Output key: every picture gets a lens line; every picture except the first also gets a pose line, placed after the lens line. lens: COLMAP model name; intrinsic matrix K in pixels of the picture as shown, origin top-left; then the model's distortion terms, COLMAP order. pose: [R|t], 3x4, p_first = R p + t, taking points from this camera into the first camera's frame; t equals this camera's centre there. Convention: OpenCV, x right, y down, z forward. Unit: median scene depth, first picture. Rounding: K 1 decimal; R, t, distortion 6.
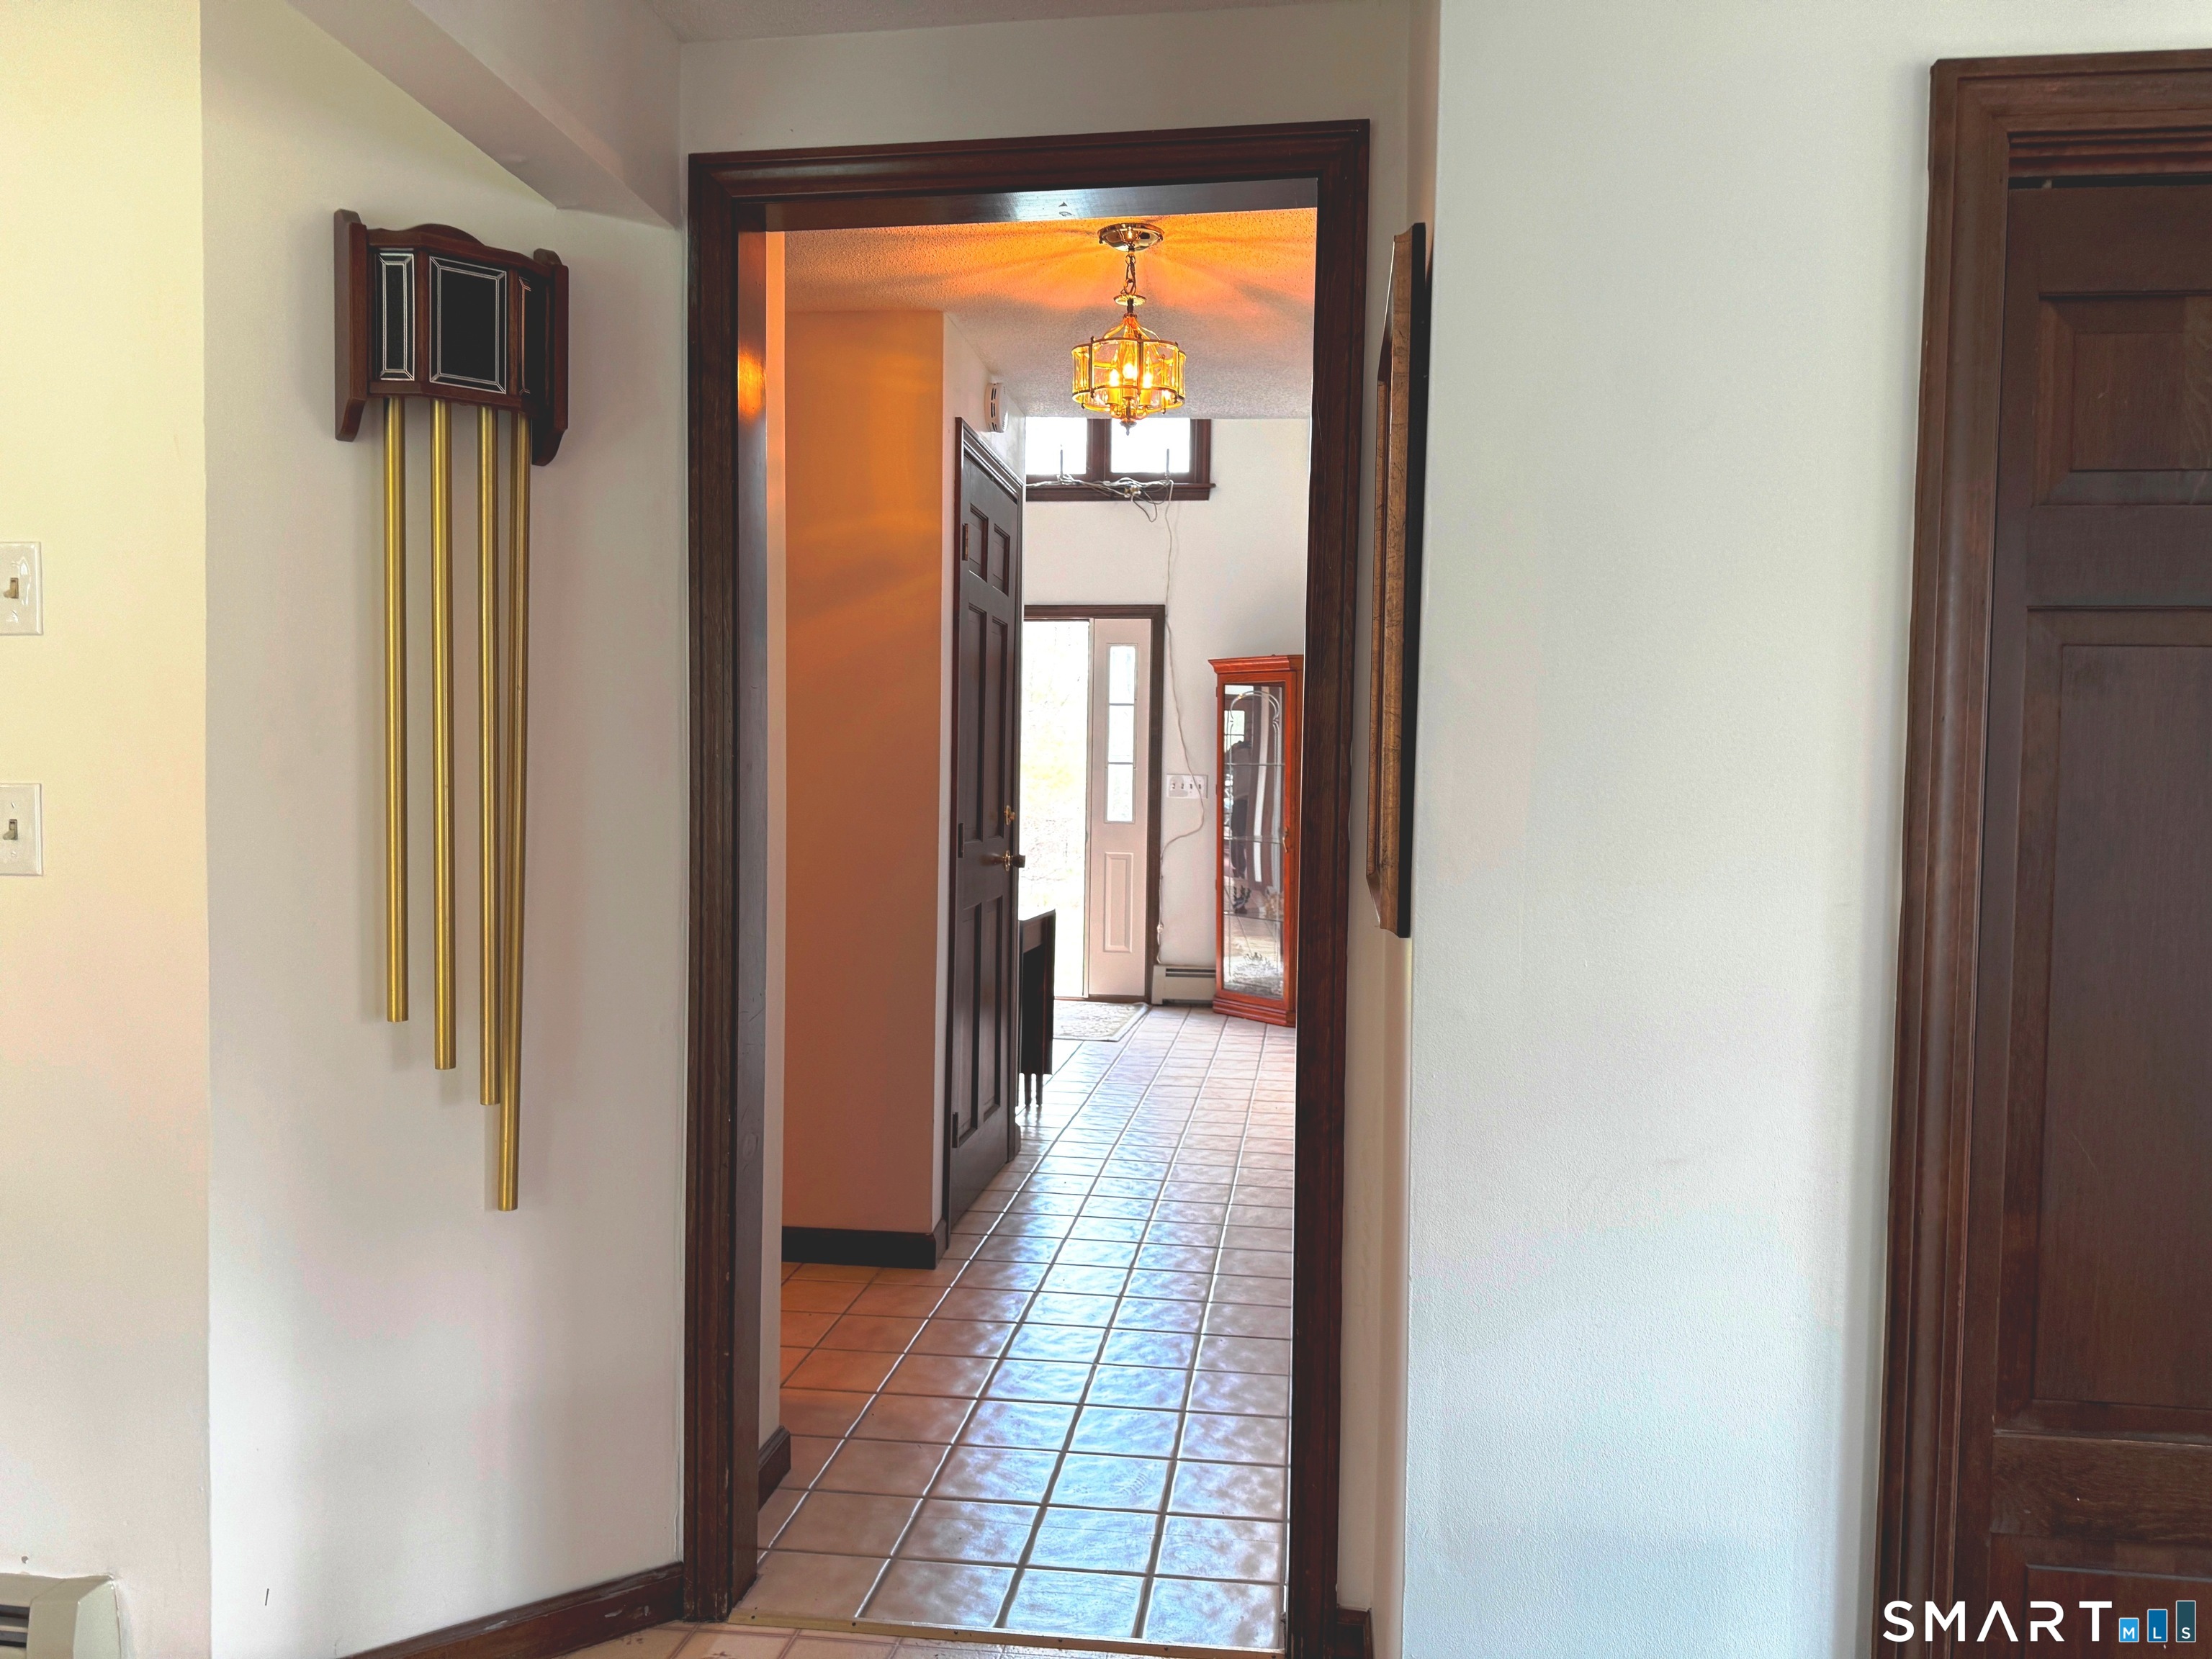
lens RADIAL K [[1536.3, 0, 1102.9], [0, 1536.3, 843.0], [0, 0, 1]] dist [0.133995, -0.207466]
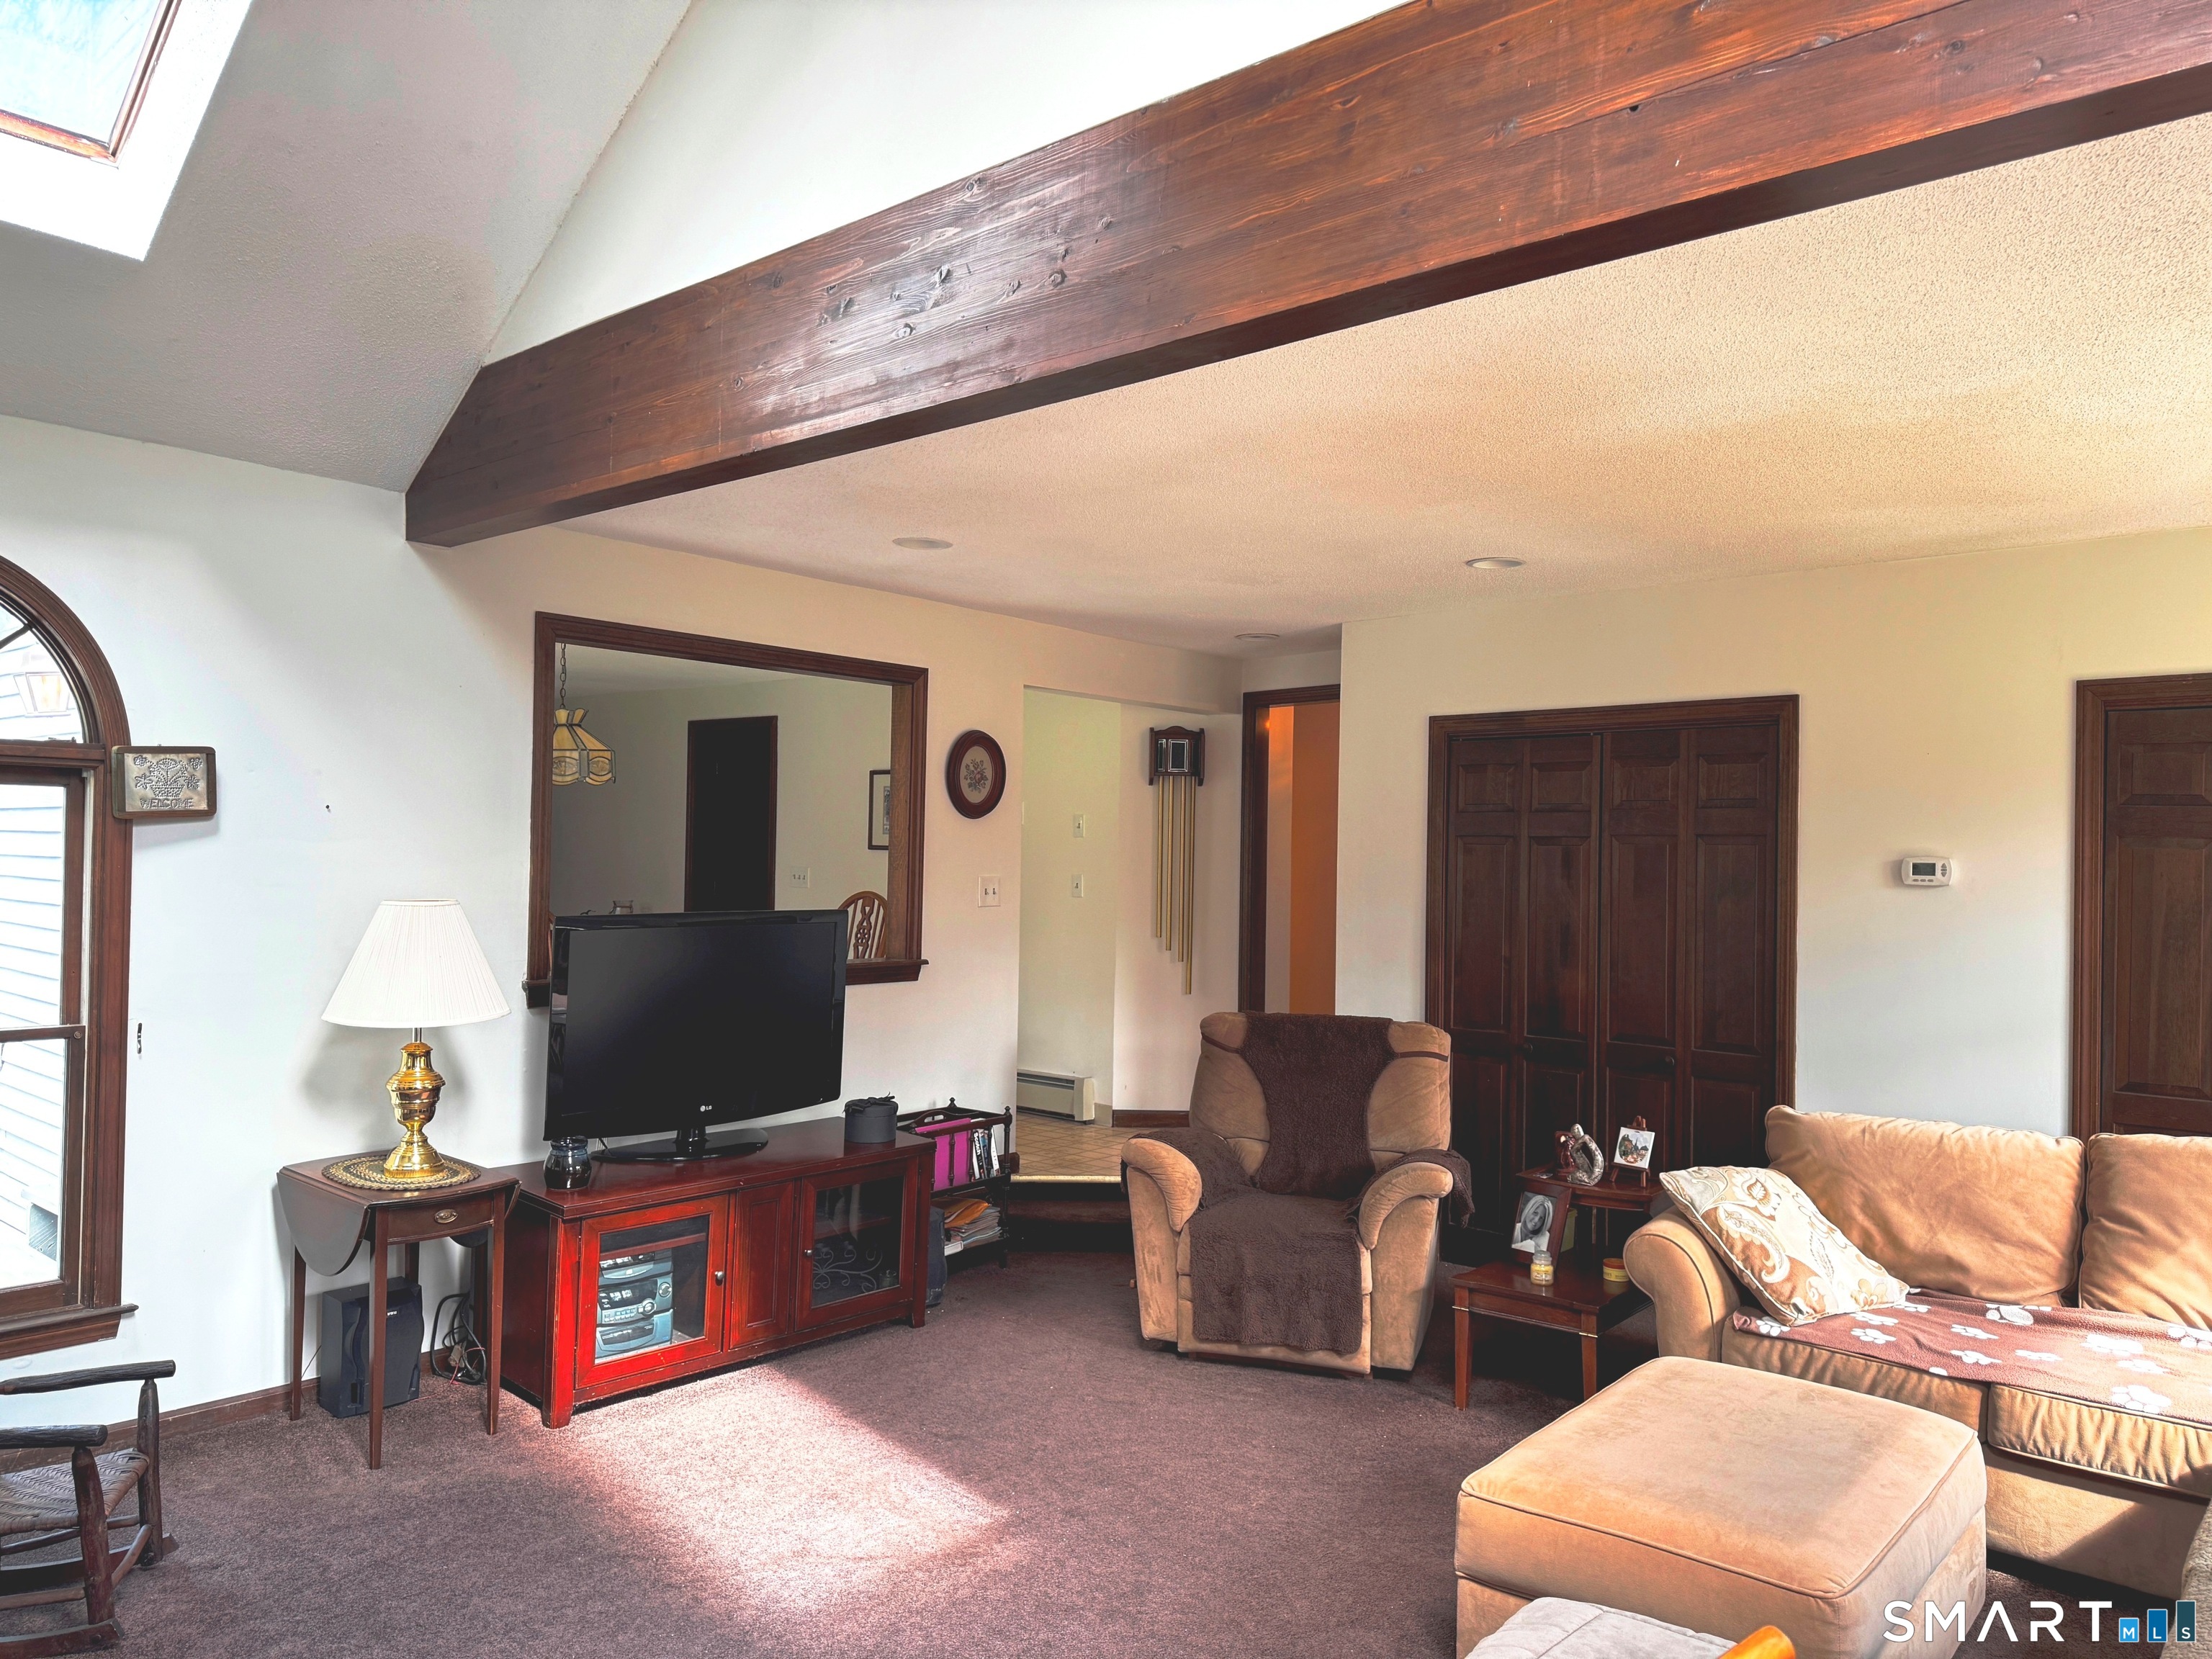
lens RADIAL K [[1536.3, 0, 1102.9], [0, 1536.3, 843.0], [0, 0, 1]] dist [0.133995, -0.207466]
pose [[0.840952, -0.012411, -0.540967, 1.399708], [-0.021902, 0.998137, -0.056947, 0.094813], [0.540666, 0.059738, 0.839114, -2.129636]]
